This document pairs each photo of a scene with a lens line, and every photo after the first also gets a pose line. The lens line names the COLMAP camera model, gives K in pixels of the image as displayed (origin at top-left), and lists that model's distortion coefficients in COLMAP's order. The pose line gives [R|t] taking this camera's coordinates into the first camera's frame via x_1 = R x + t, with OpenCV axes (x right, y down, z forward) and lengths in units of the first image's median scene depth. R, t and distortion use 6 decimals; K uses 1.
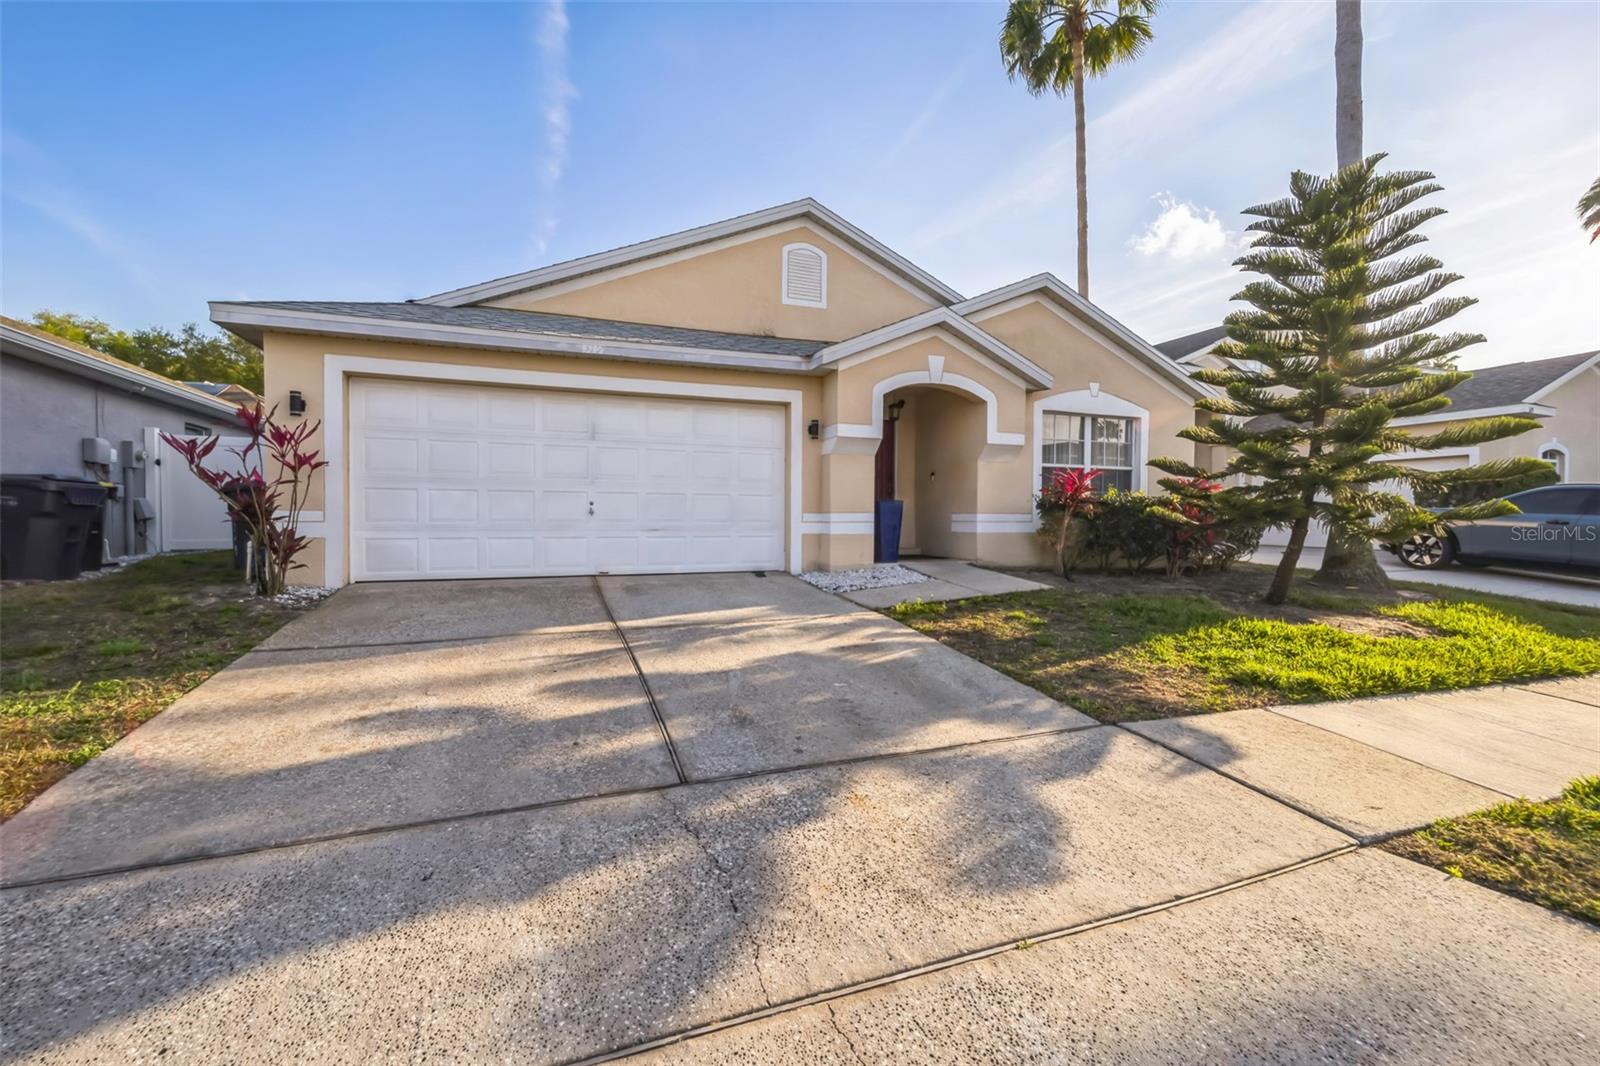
lens RADIAL K [[661.9, 0, 796.5], [0, 661.9, 538.2], [0, 0, 1]] dist [0.019494, -0.000168]
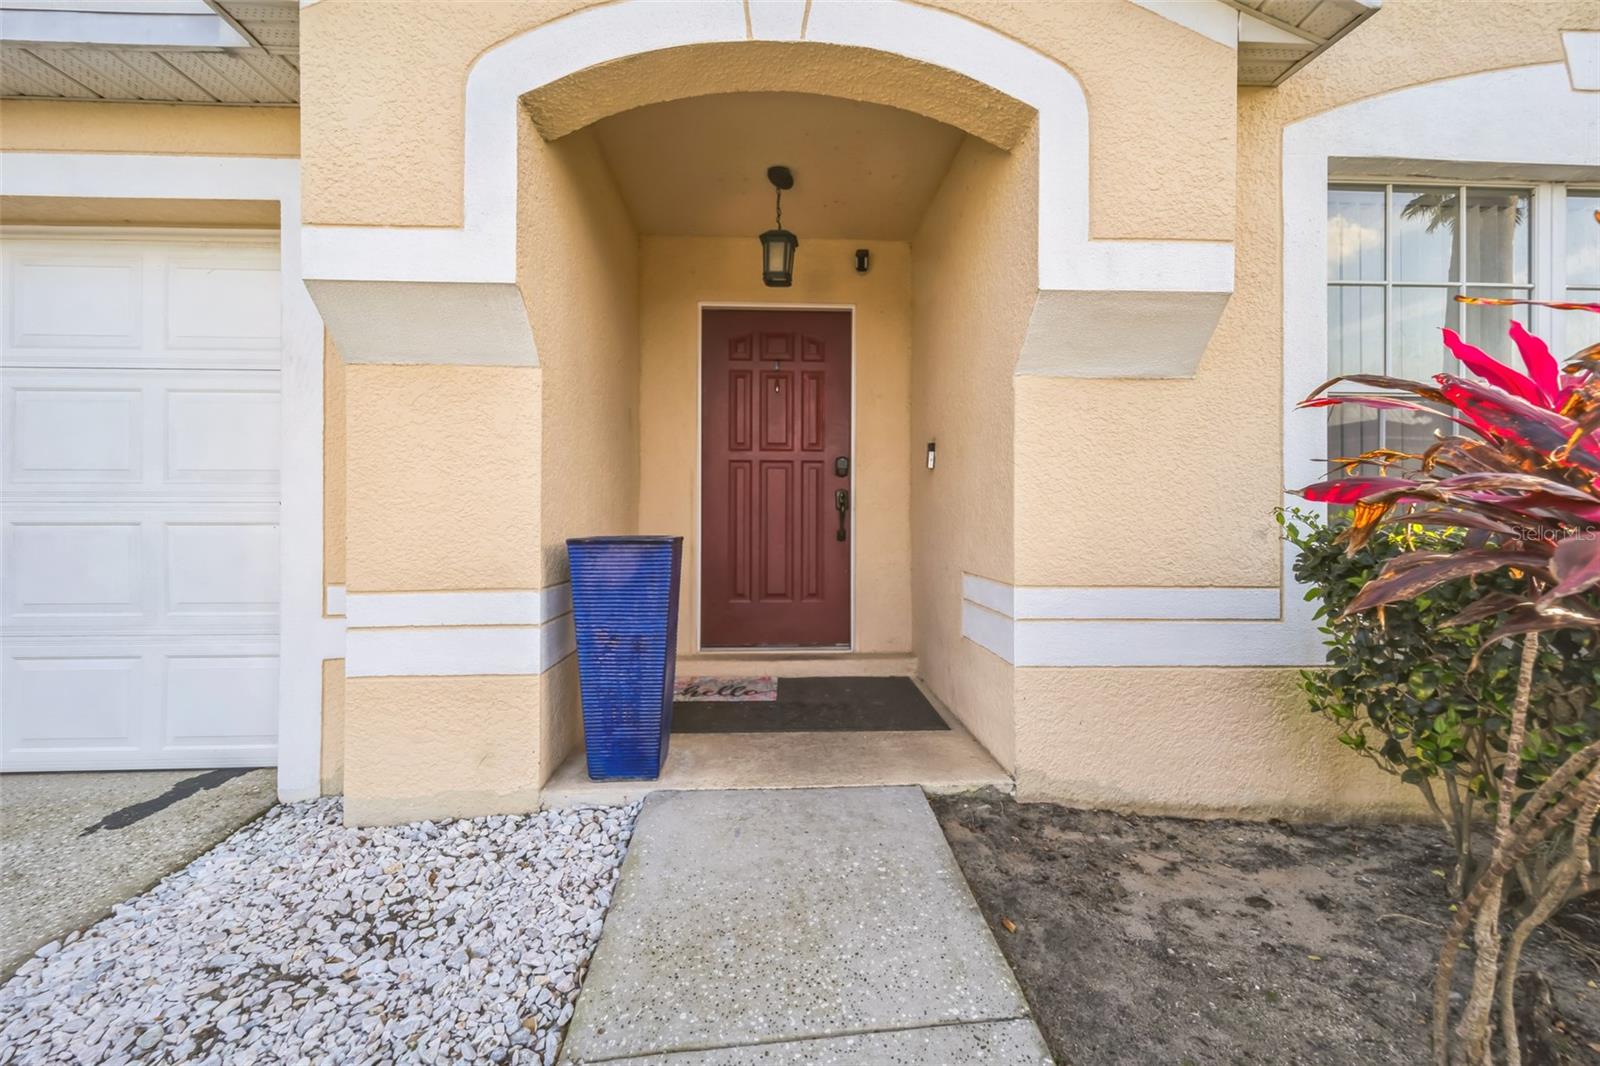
lens RADIAL K [[661.9, 0, 798.5], [0, 661.9, 525.8], [0, 0, 1]] dist [0.019494, -0.000168]
pose [[0.947575, -0.004690, -0.319500, 0.300666], [-0.006813, 0.999368, -0.034877, -0.055473], [0.319462, 0.035225, 0.946944, 0.803136]]
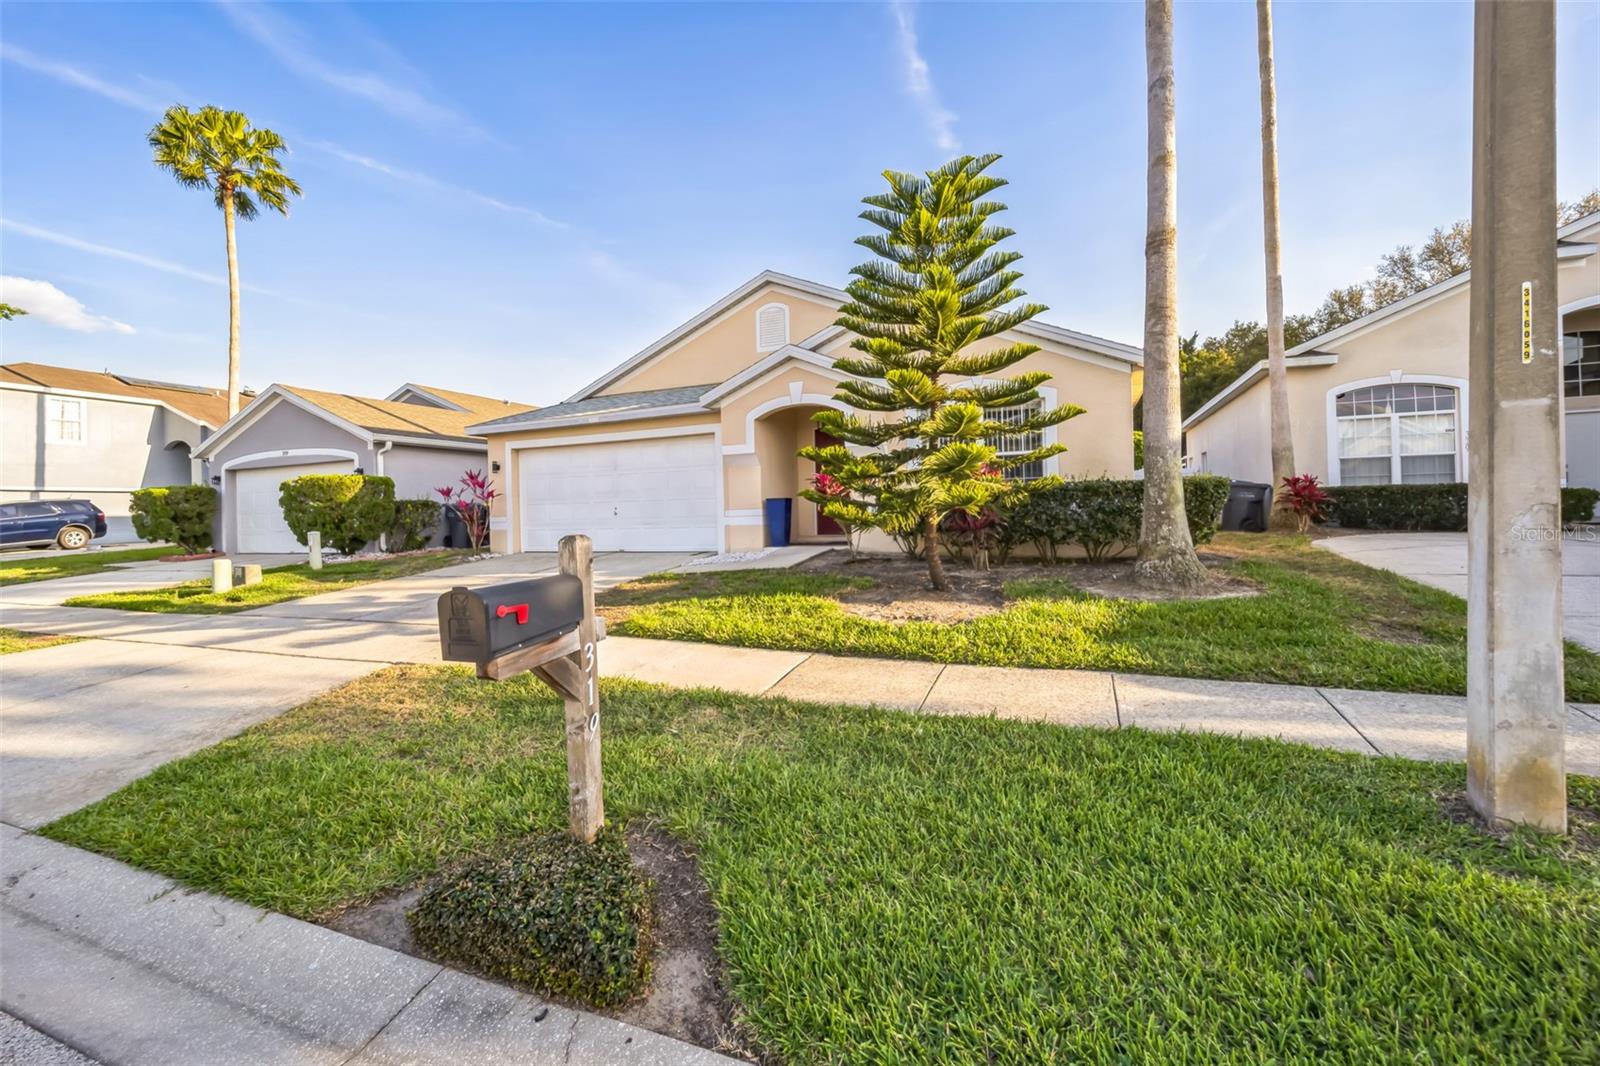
lens RADIAL K [[661.9, 0, 803.8], [0, 661.9, 524.7], [0, 0, 1]] dist [0.019494, -0.000168]
pose [[0.732198, -0.009868, -0.681021, 1.096459], [0.008220, 0.999950, -0.005652, 0.001862], [0.681043, -0.001460, 0.732242, 0.096388]]
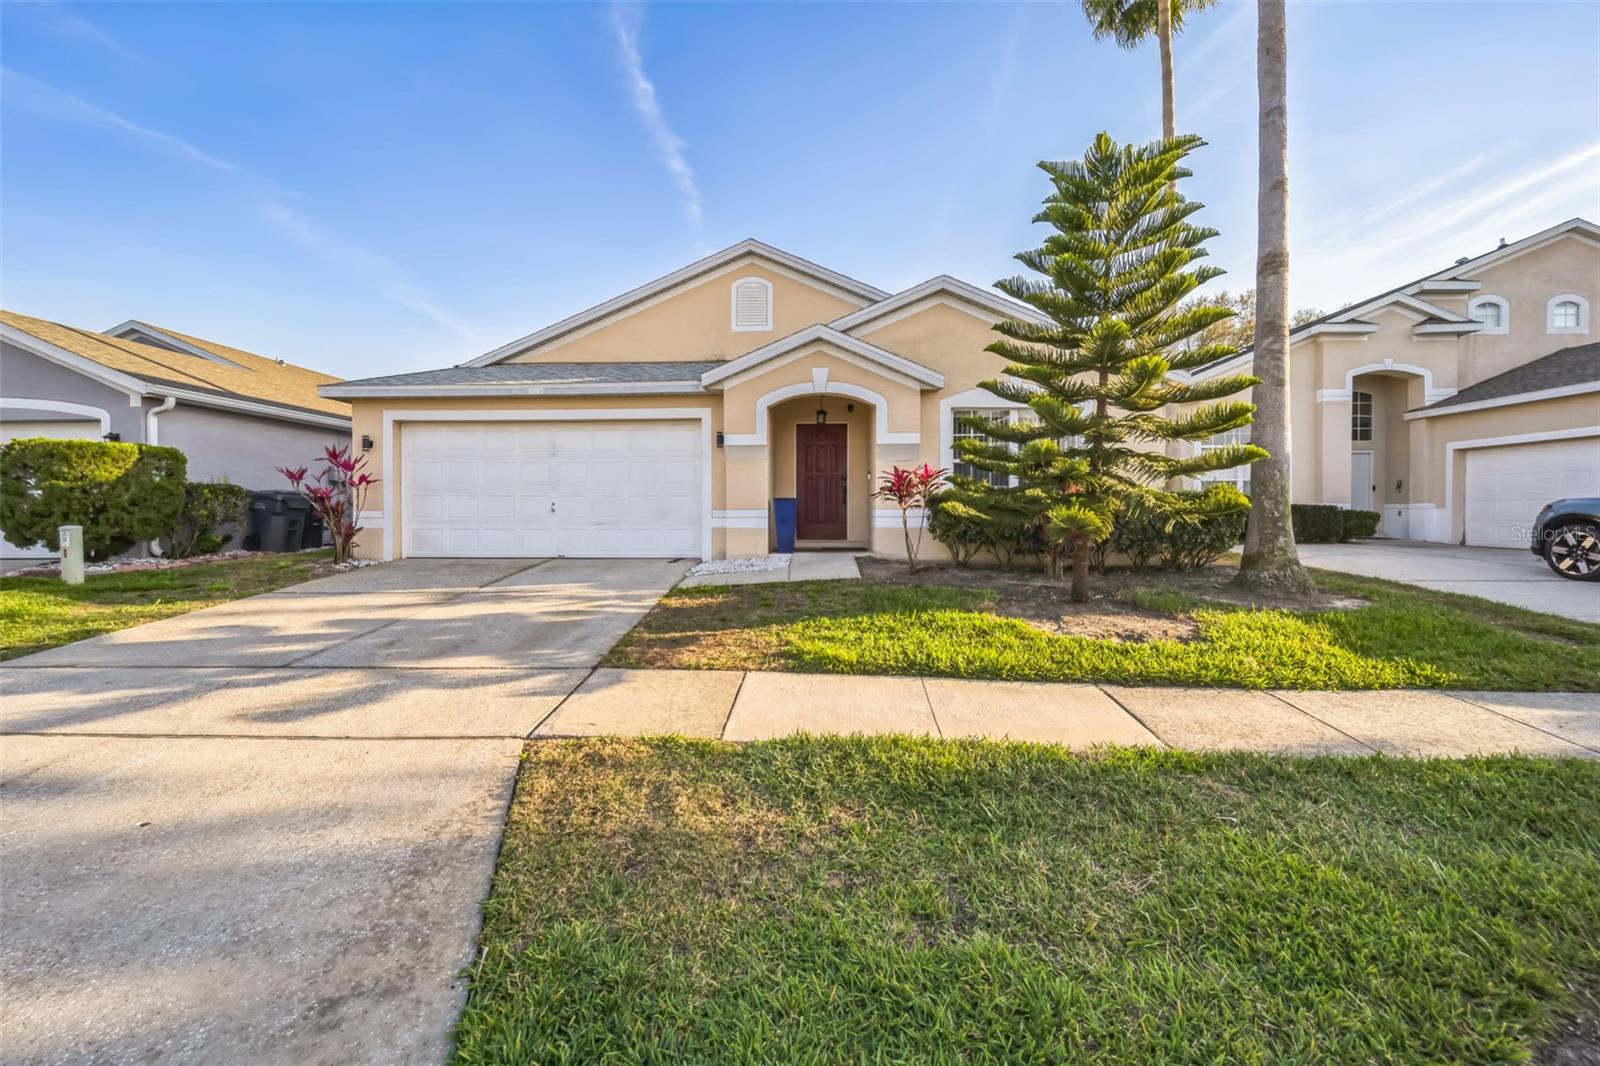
lens RADIAL K [[661.9, 0, 793.9], [0, 661.9, 526.7], [0, 0, 1]] dist [0.019494, -0.000168]
pose [[0.917832, 0.003913, -0.396949, 0.626061], [-0.007675, 0.999939, -0.007888, 0.000322], [0.396894, 0.010286, 0.917807, -0.032931]]
